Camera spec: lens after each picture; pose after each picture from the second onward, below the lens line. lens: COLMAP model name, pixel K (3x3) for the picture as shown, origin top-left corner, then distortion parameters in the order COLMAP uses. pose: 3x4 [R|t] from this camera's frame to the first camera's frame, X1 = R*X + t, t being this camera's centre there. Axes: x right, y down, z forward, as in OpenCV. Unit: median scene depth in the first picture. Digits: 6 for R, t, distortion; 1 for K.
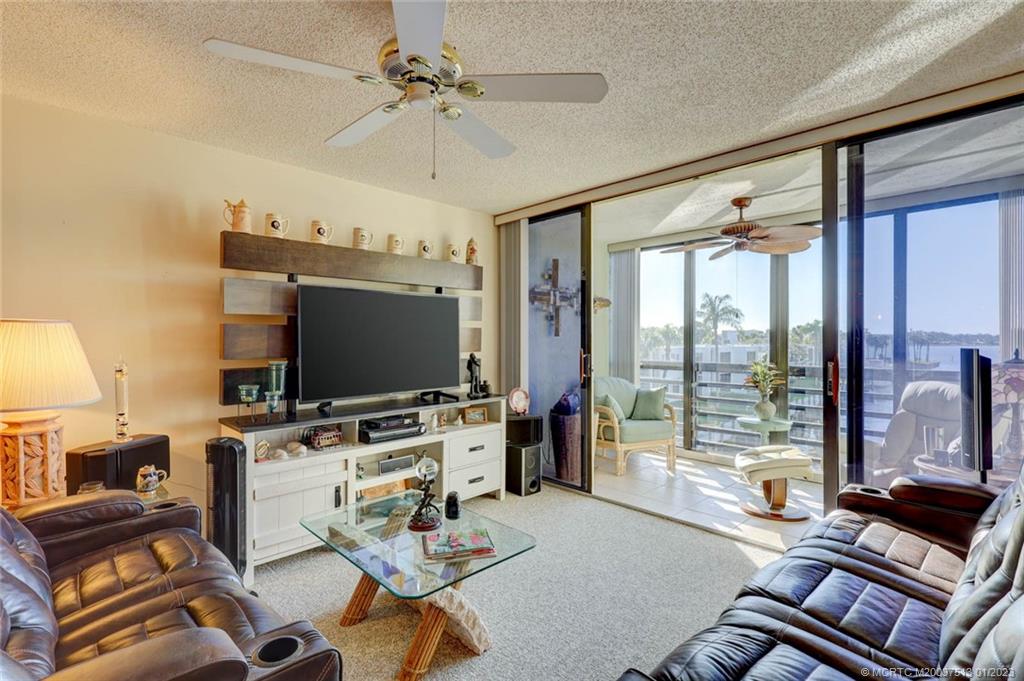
lens RADIAL K [[478.9, 0, 493.4], [0, 478.9, 346.6], [0, 0, 1]] dist [-0.005805, 0.001502]
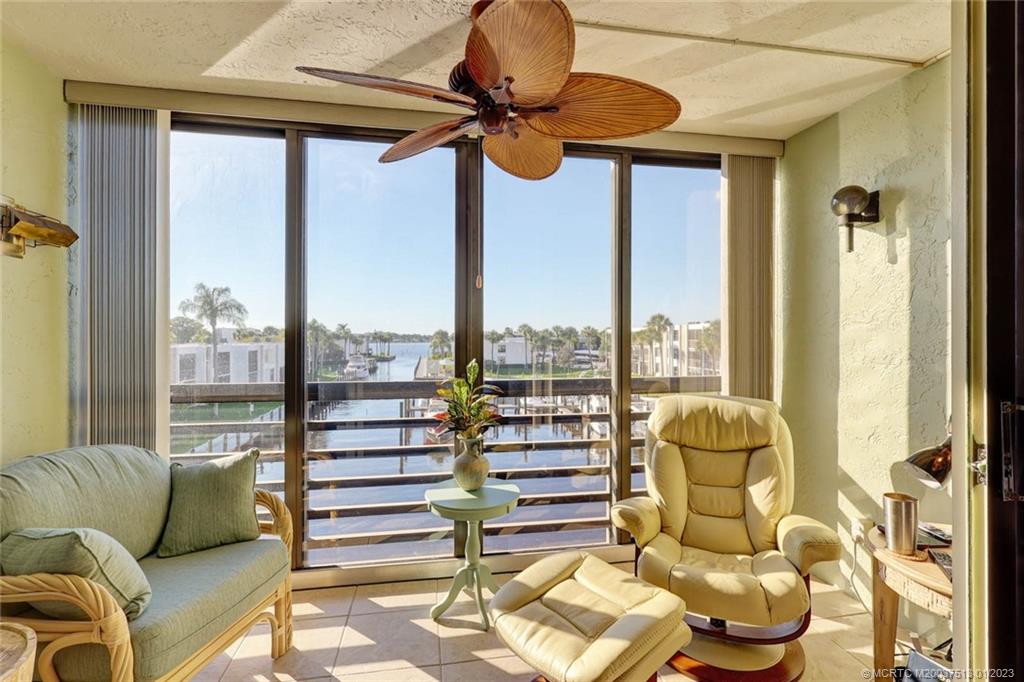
lens RADIAL K [[478.9, 0, 521.3], [0, 478.9, 336.7], [0, 0, 1]] dist [-0.005805, 0.001502]
pose [[0.521294, 0.003848, 0.853368, 0.112704], [0.011275, 0.999871, -0.011396, -0.006223], [-0.853303, 0.015562, 0.521184, 0.524039]]
